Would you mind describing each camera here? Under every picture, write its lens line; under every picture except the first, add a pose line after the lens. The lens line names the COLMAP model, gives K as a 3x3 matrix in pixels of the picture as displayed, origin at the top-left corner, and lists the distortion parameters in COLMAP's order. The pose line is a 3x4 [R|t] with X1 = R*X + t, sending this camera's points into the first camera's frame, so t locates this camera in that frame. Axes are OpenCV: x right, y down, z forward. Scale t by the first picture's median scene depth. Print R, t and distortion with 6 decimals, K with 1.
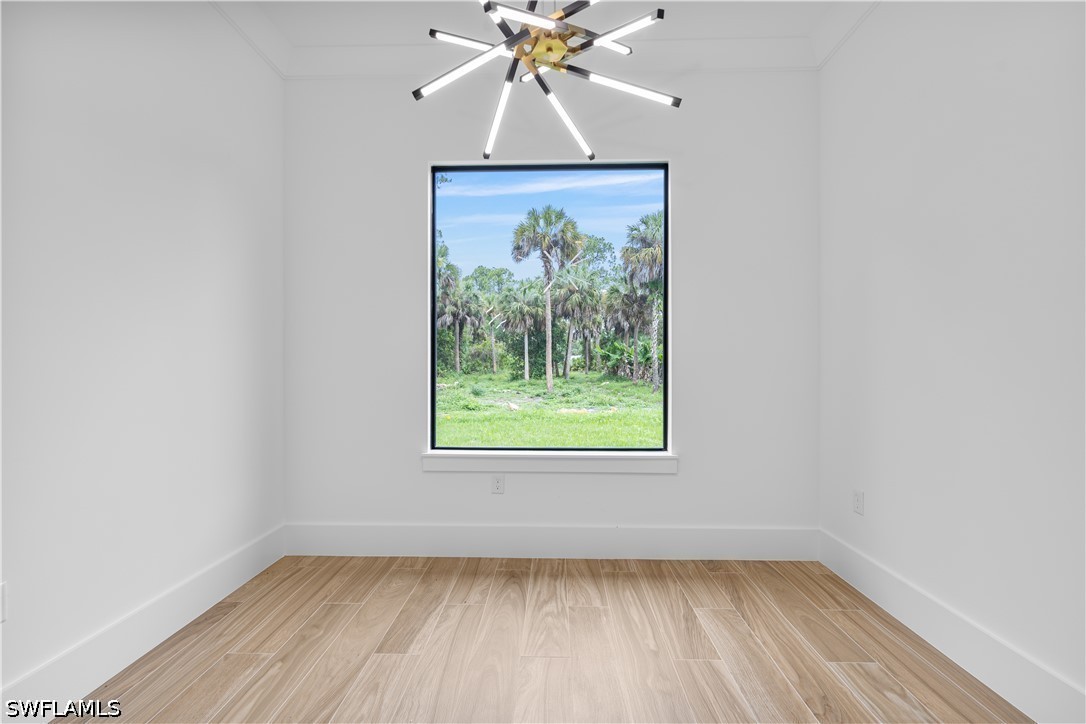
lens RADIAL K [[471.2, 0, 543.2], [0, 471.2, 367.0], [0, 0, 1]] dist [0.001762, -0.000307]
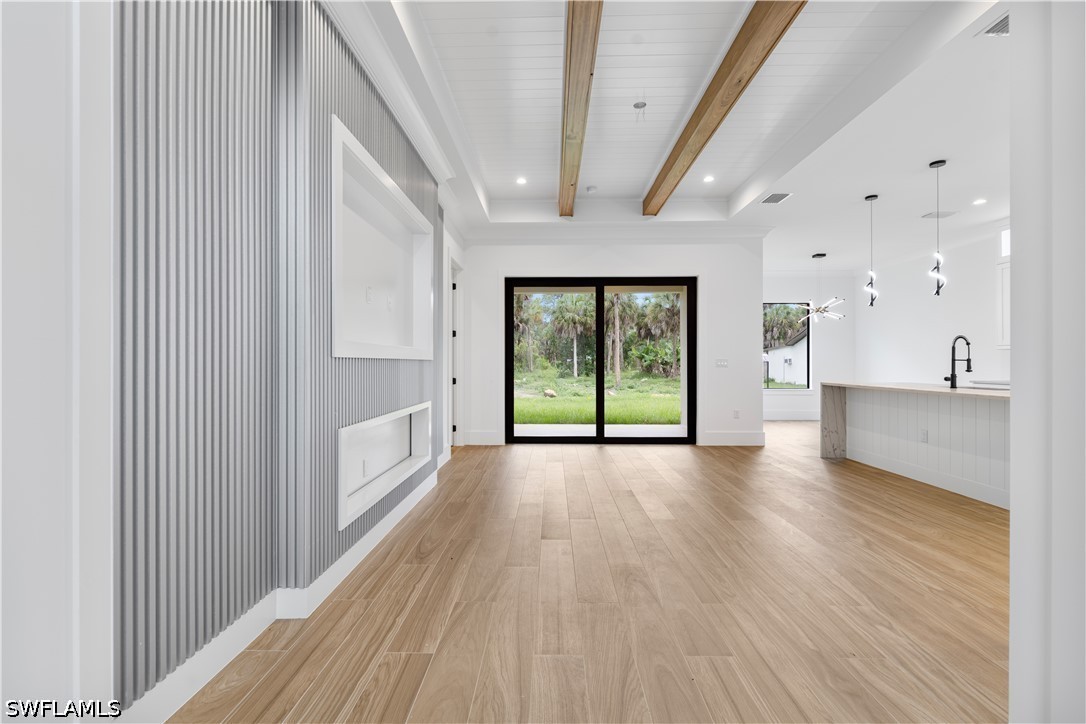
lens RADIAL K [[457.9, 0, 543.0], [0, 457.9, 362.0], [0, 0, 1]] dist [0.002631, 0.000192]
pose [[0.999997, 0.000560, 0.002440, -0.124719], [-0.000534, 0.999940, -0.010941, 0.002016], [-0.002446, 0.010940, 0.999937, -0.171225]]
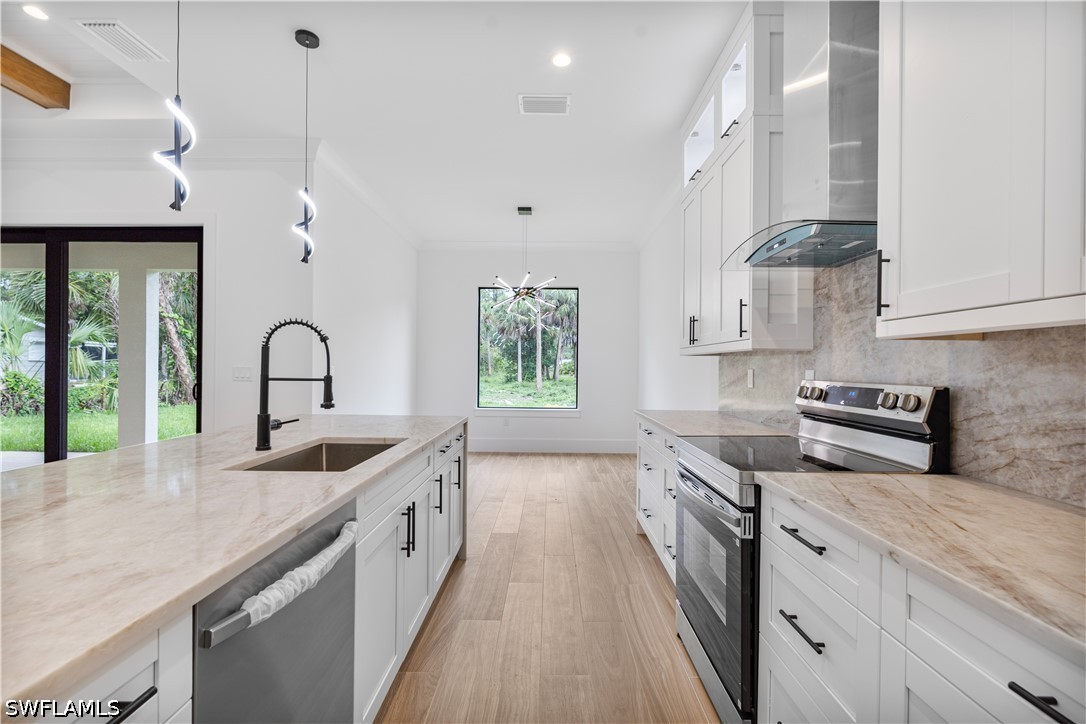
lens RADIAL K [[471.2, 0, 543.2], [0, 471.2, 367.0], [0, 0, 1]] dist [0.001762, -0.000307]
pose [[0.999862, 0.008833, 0.014097, 0.004402], [-0.008739, 0.999939, -0.006688, -0.000915], [-0.014155, 0.006564, 0.999878, -0.105459]]
